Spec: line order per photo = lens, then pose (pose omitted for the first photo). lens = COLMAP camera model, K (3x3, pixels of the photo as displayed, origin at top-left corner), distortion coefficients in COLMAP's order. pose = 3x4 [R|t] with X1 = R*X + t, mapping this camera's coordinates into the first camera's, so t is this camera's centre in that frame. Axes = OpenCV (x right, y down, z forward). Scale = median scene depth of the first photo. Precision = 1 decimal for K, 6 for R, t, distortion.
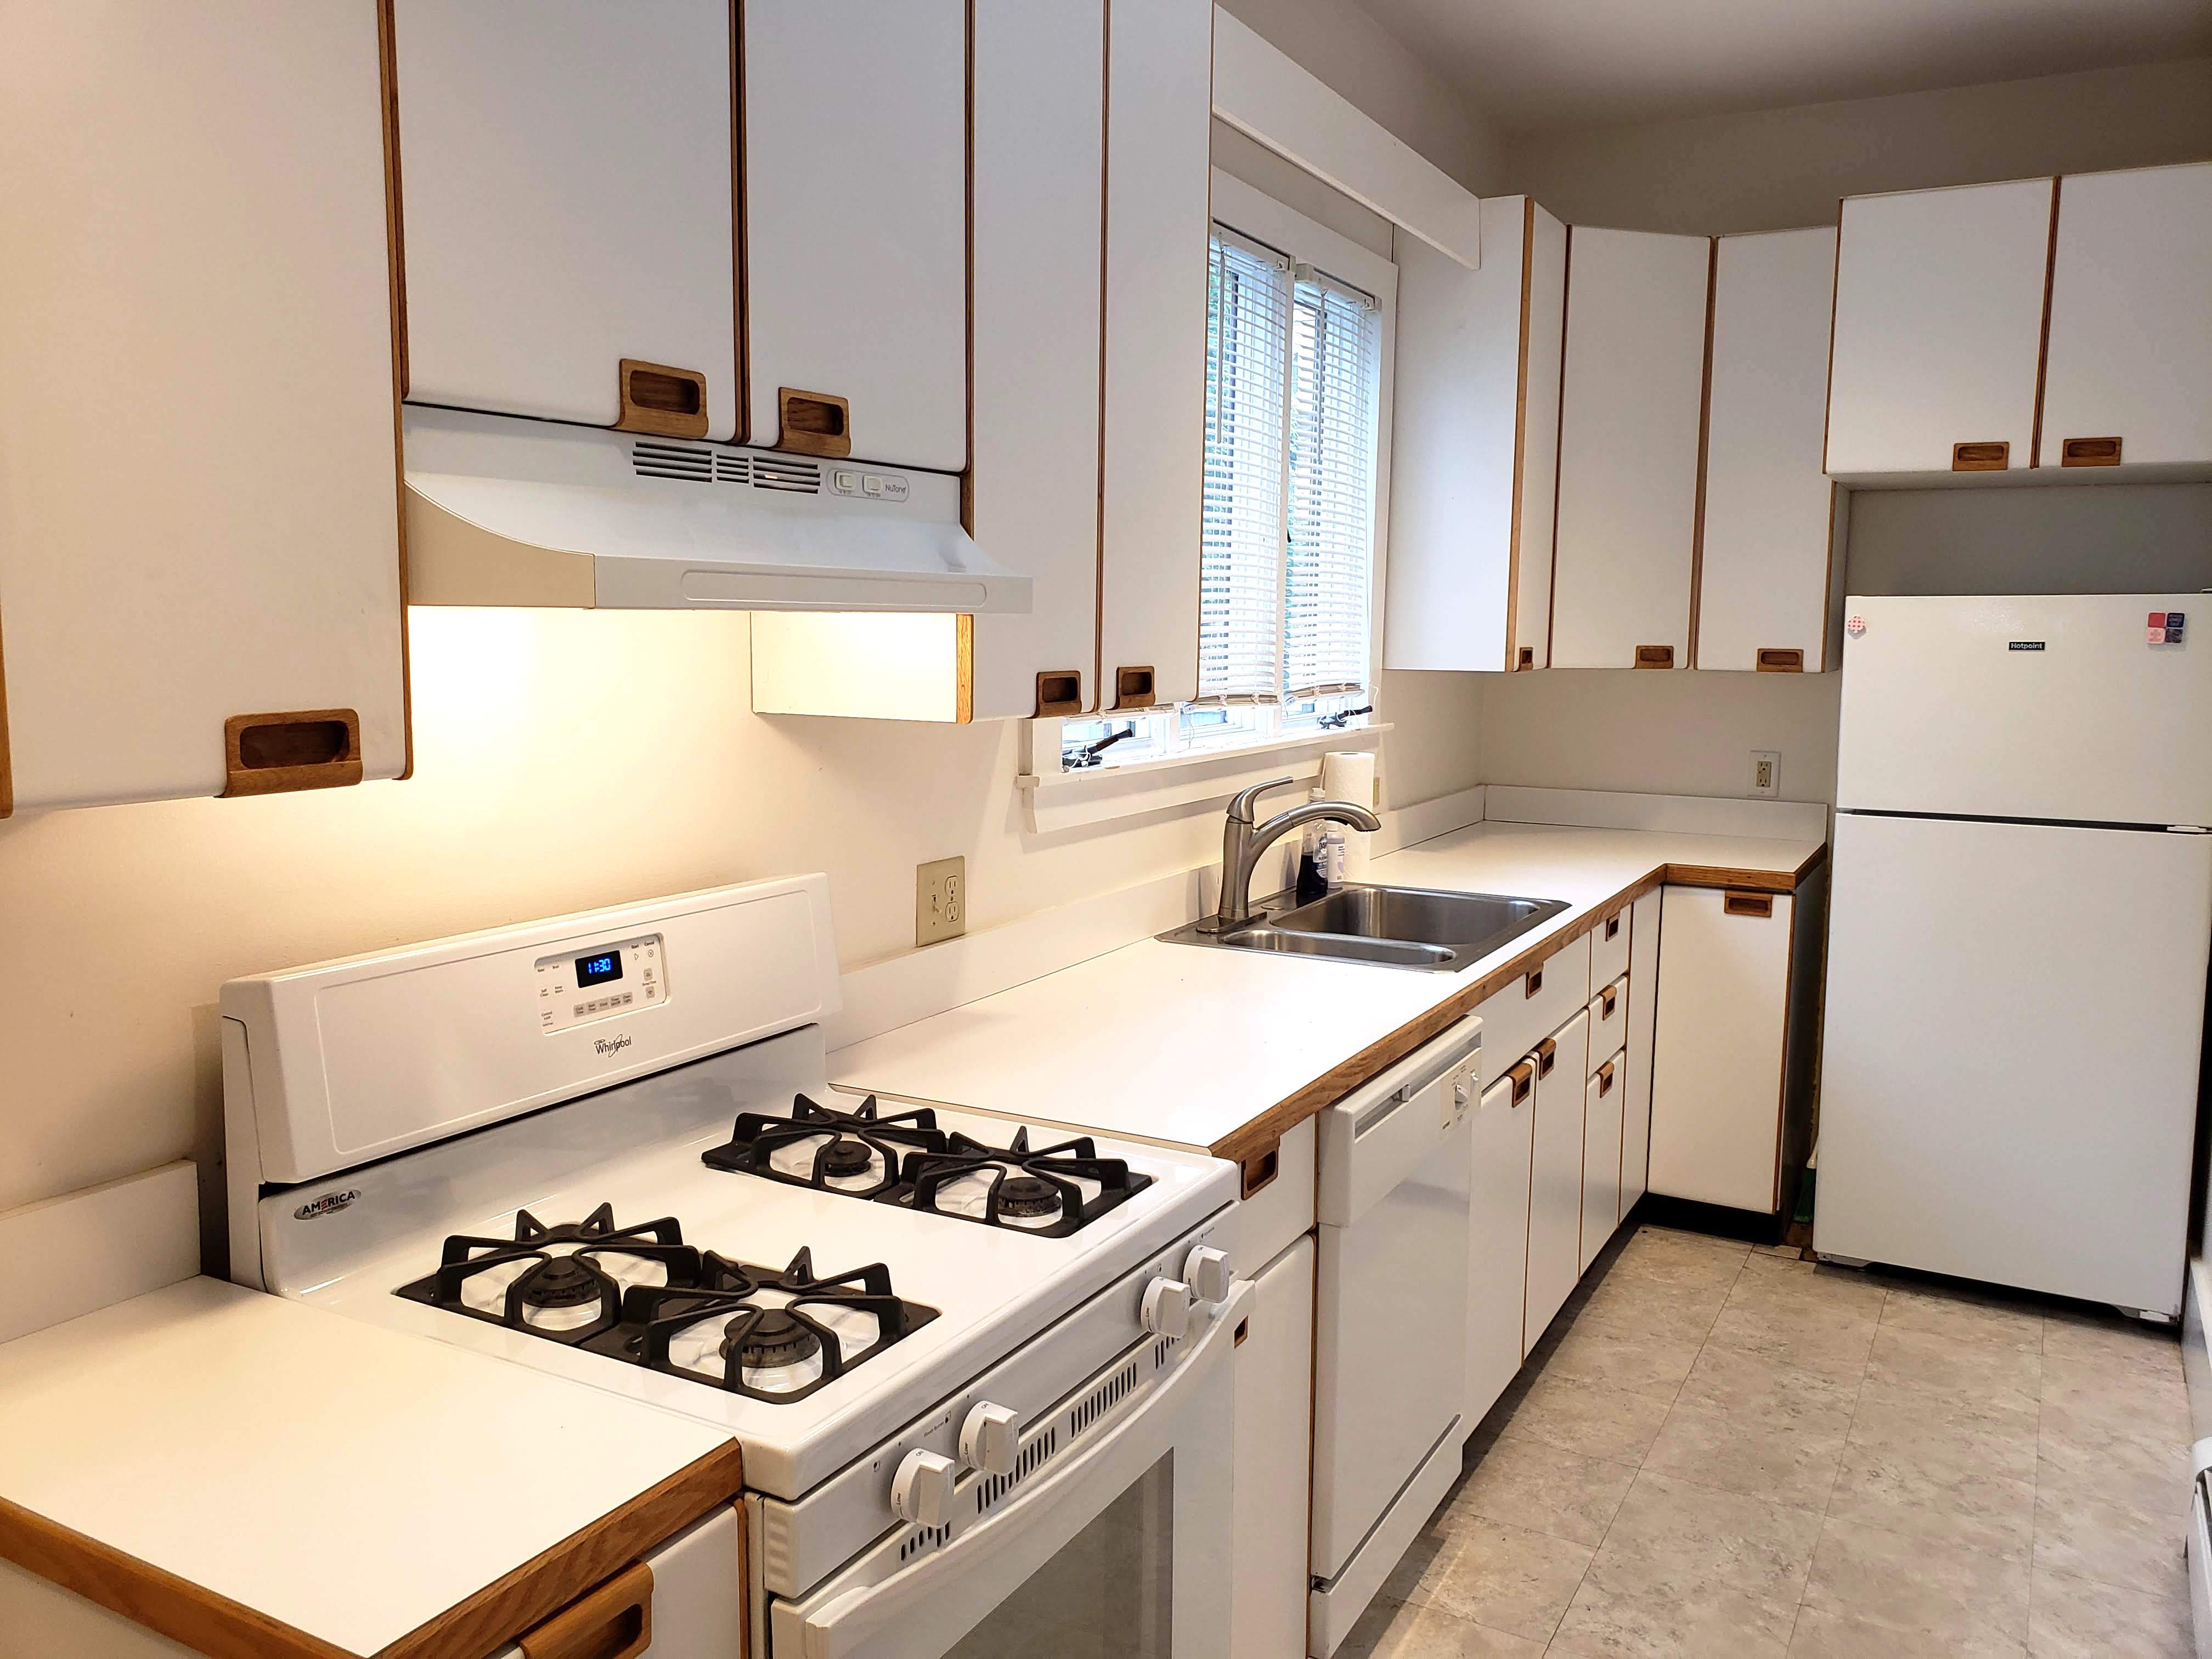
lens RADIAL K [[1740.0, 0, 1085.9], [0, 1740.0, 819.4], [0, 0, 1]] dist [0.042680, -0.040694]
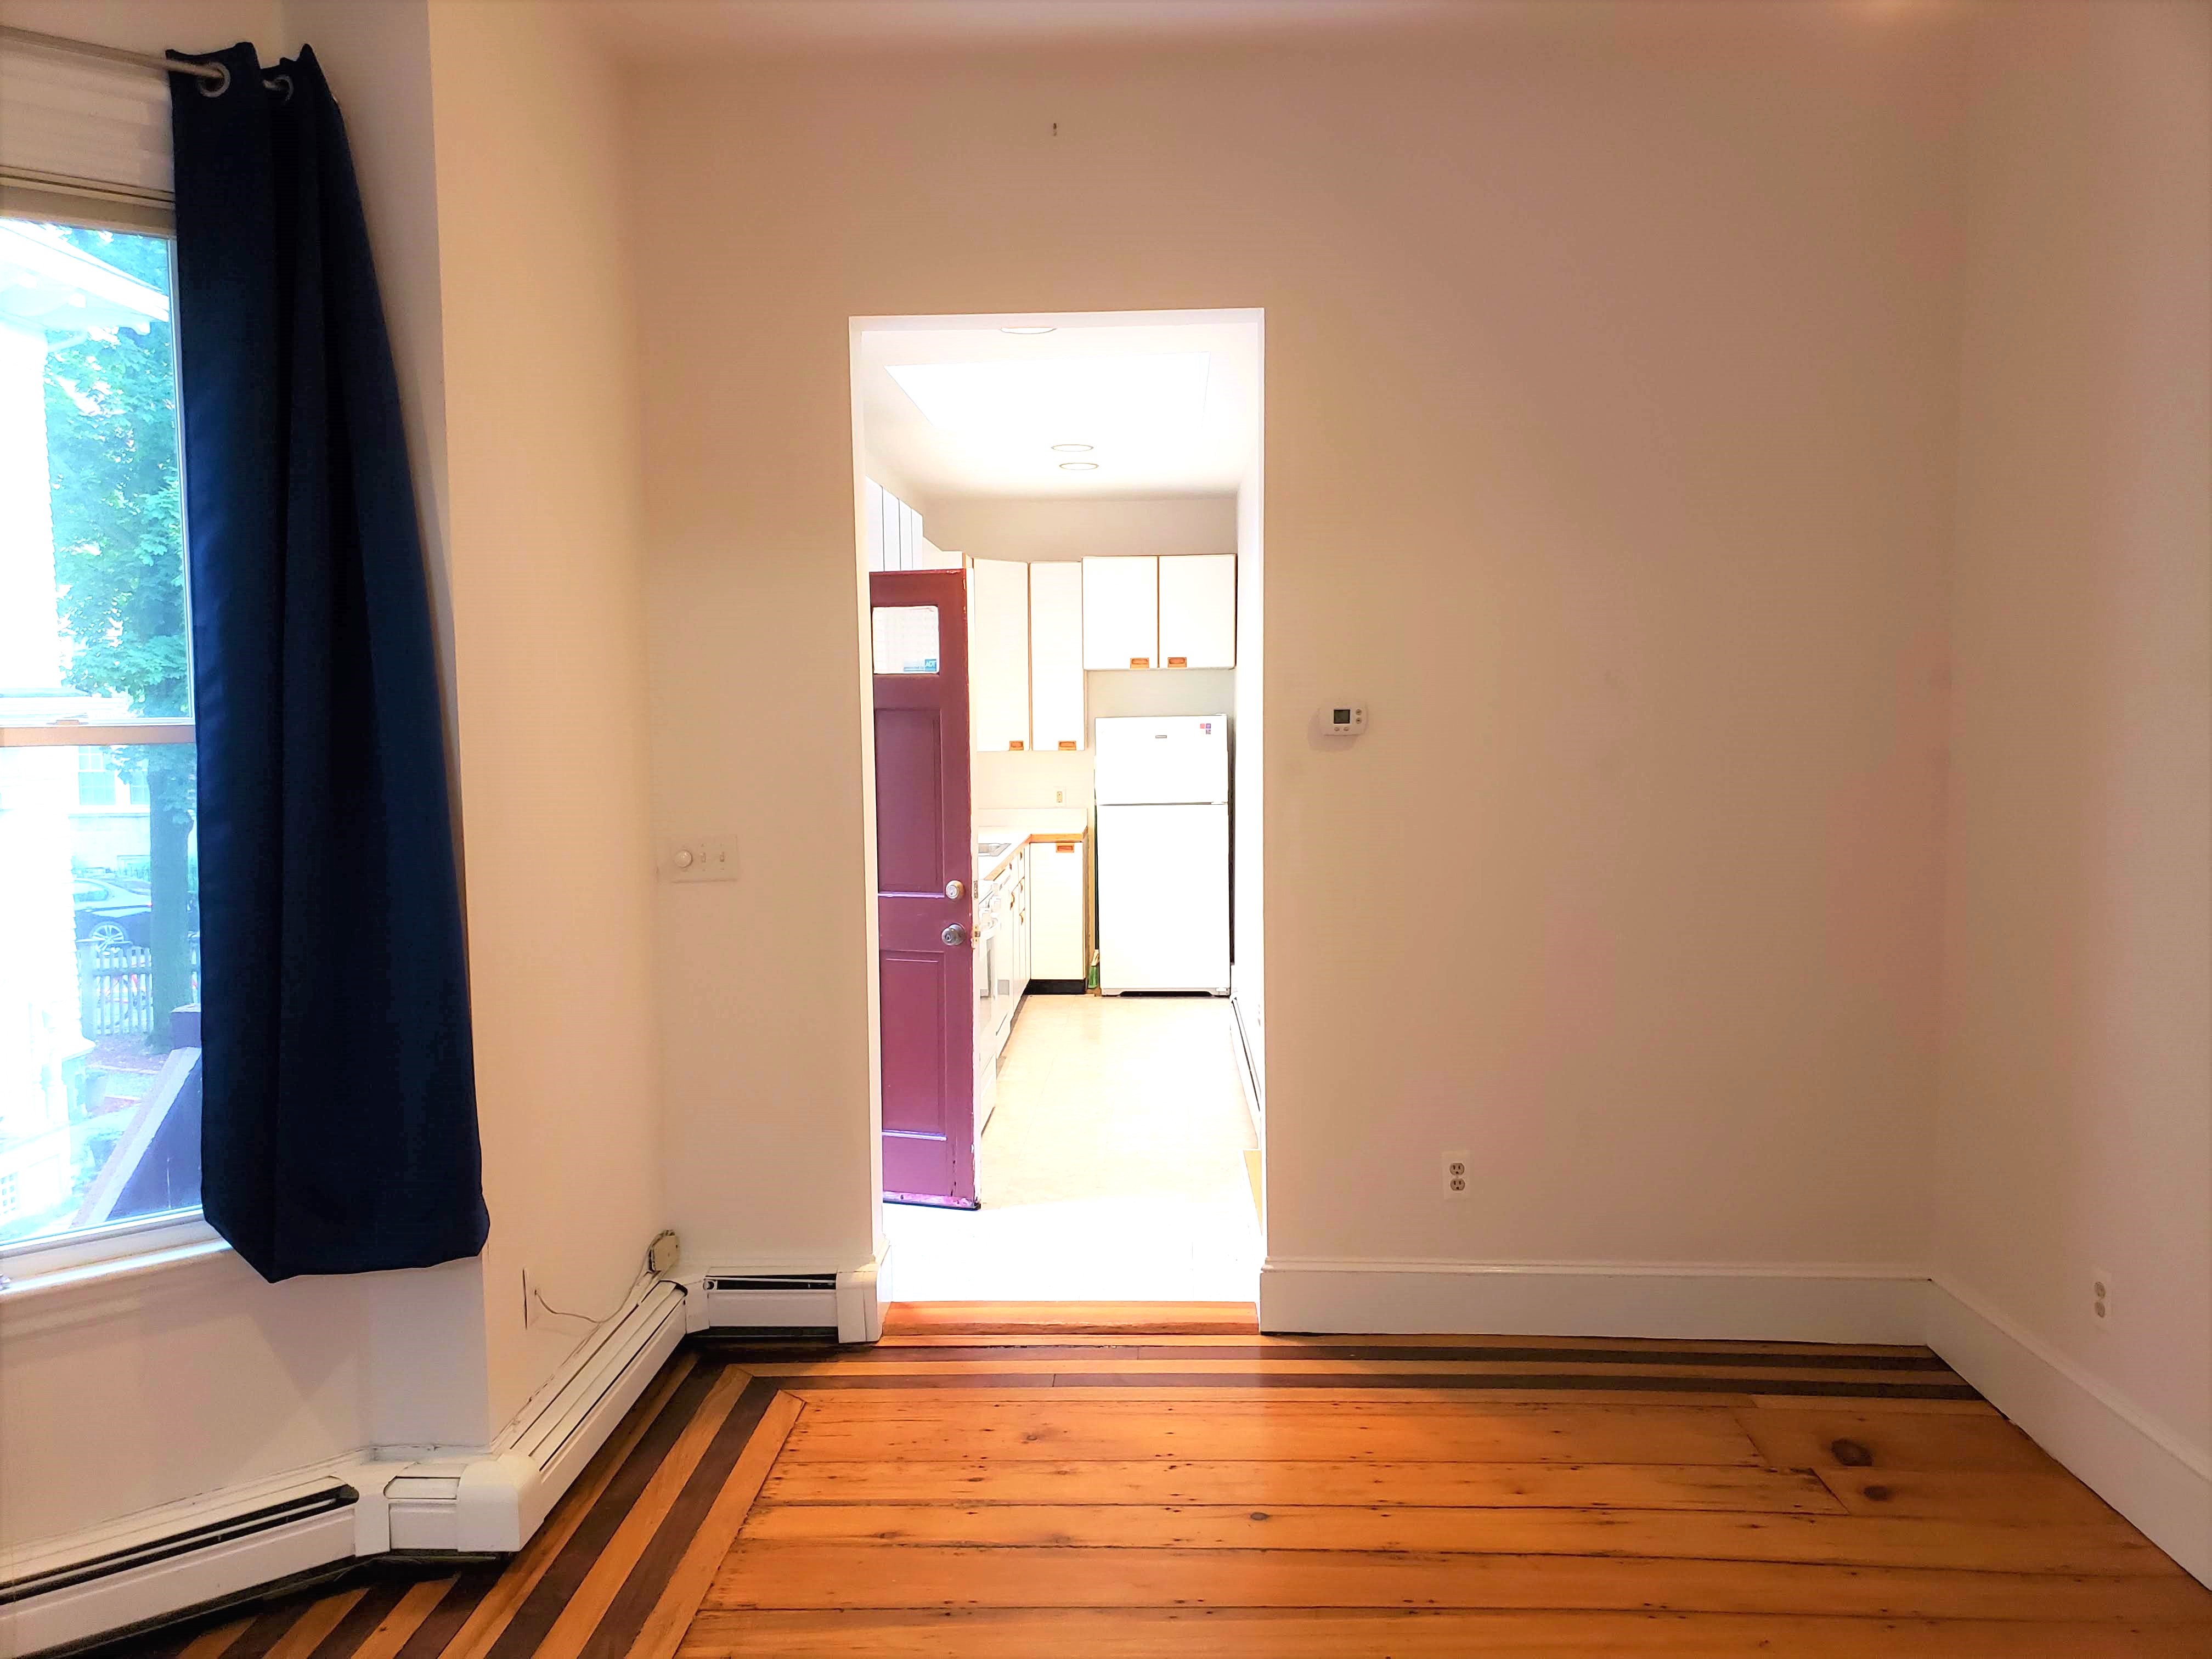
lens RADIAL K [[1740.0, 0, 1110.7], [0, 1740.0, 851.7], [0, 0, 1]] dist [0.042680, -0.040694]
pose [[0.889098, -0.051753, 0.454781, -0.874287], [0.071168, 0.997134, -0.025661, 0.162938], [-0.452150, 0.055181, 0.890233, -1.537354]]
